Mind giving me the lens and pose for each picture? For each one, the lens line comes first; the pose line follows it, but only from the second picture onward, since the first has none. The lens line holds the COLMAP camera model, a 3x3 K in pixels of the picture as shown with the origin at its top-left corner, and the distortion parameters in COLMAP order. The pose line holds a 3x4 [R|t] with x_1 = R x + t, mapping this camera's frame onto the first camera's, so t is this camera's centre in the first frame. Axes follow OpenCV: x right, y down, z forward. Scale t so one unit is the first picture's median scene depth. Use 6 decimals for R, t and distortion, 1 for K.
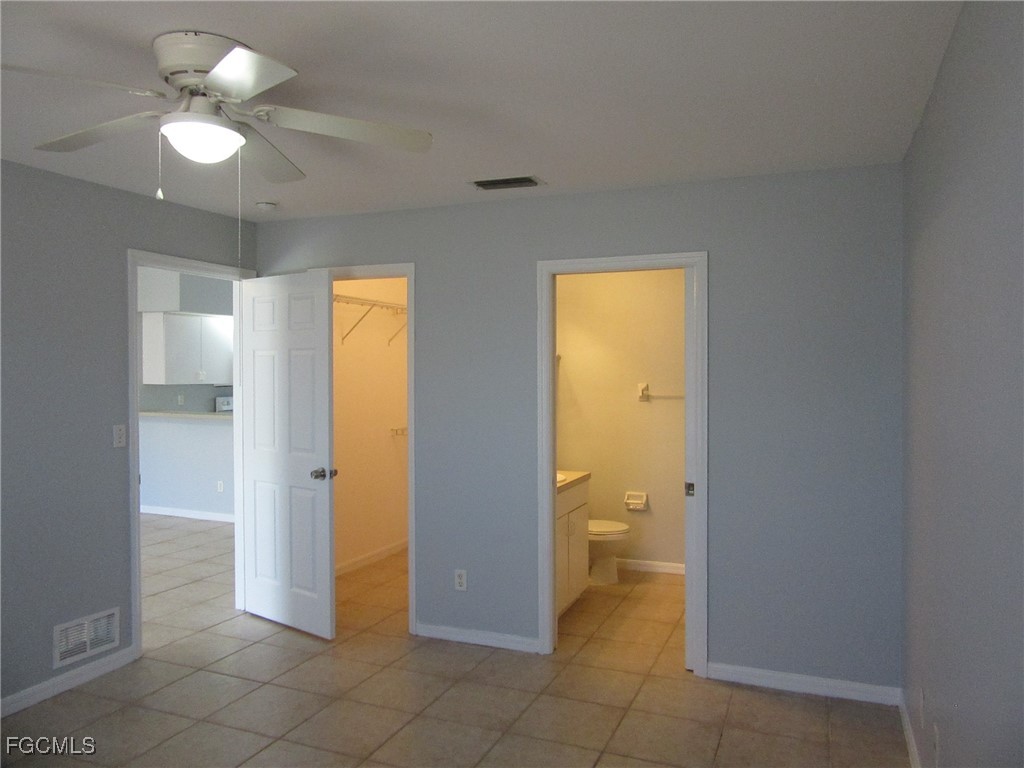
lens RADIAL K [[751.3, 0, 512.0], [0, 751.3, 384.0], [0, 0, 1]] dist [-0.032529, 0.005820]
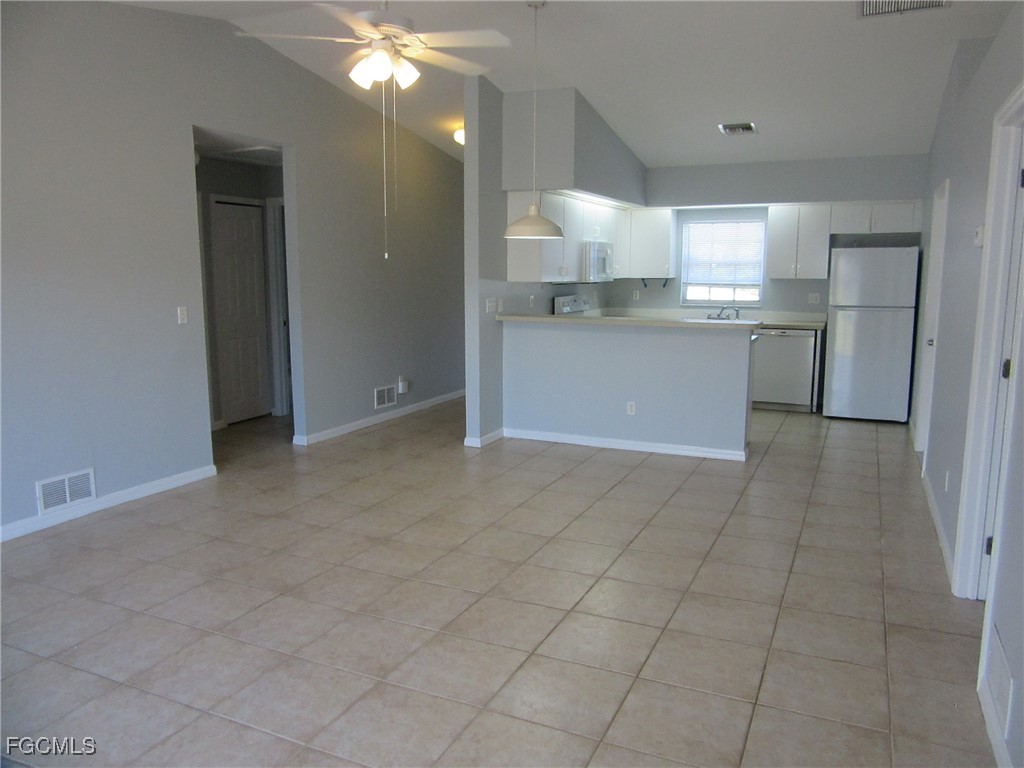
lens RADIAL K [[751.3, 0, 512.0], [0, 751.3, 384.0], [0, 0, 1]] dist [-0.032529, 0.005820]
pose [[0.999091, -0.007925, -0.041893, -0.409960], [0.014103, 0.988691, 0.149303, -0.011227], [0.040236, -0.149758, 0.987904, 0.161069]]
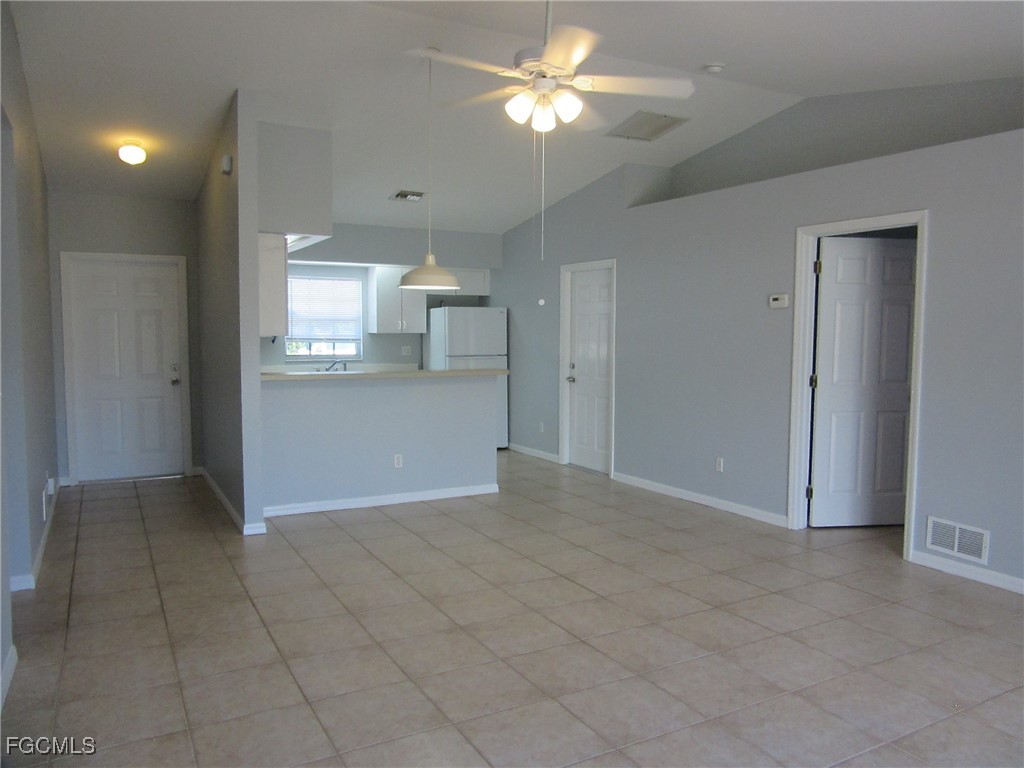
lens RADIAL K [[751.3, 0, 512.0], [0, 751.3, 384.0], [0, 0, 1]] dist [-0.032529, 0.005820]
pose [[0.620067, -0.066200, 0.781751, -0.790824], [0.005373, 0.996769, 0.080146, -0.009518], [-0.784530, -0.045496, 0.618419, 0.336738]]
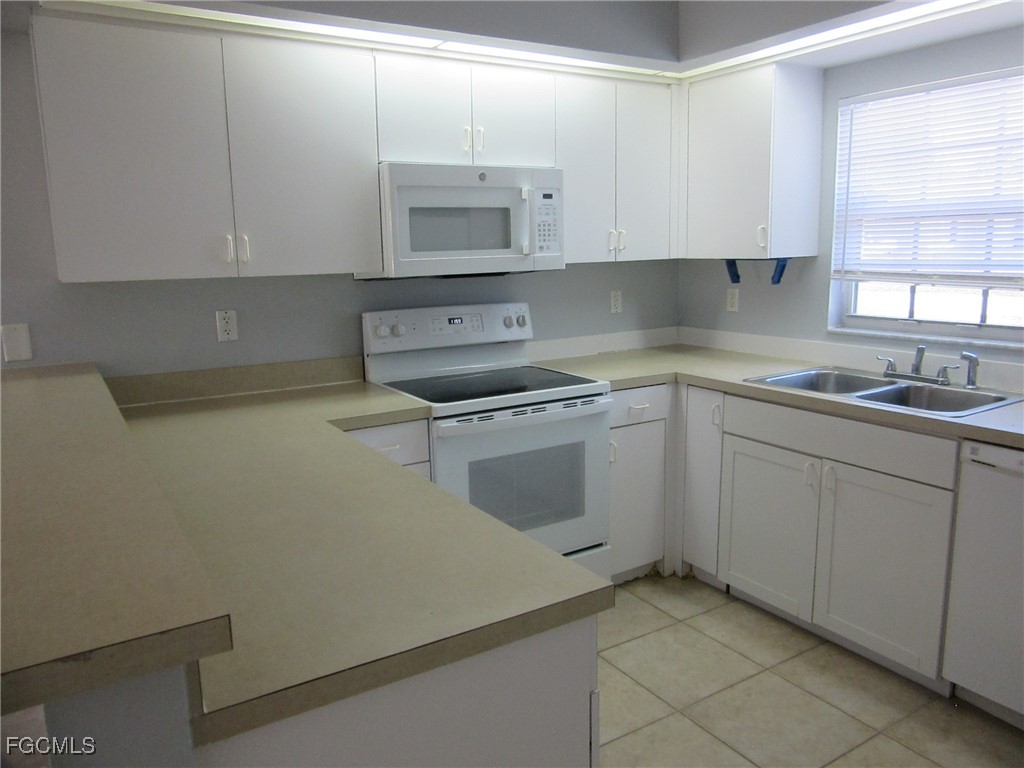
lens RADIAL K [[751.3, 0, 512.0], [0, 751.3, 384.0], [0, 0, 1]] dist [-0.032529, 0.005820]
pose [[0.812889, 0.070241, -0.578168, -0.146039], [0.033543, 0.985407, 0.166877, -0.003971], [0.581452, -0.155046, 0.798670, 0.767194]]
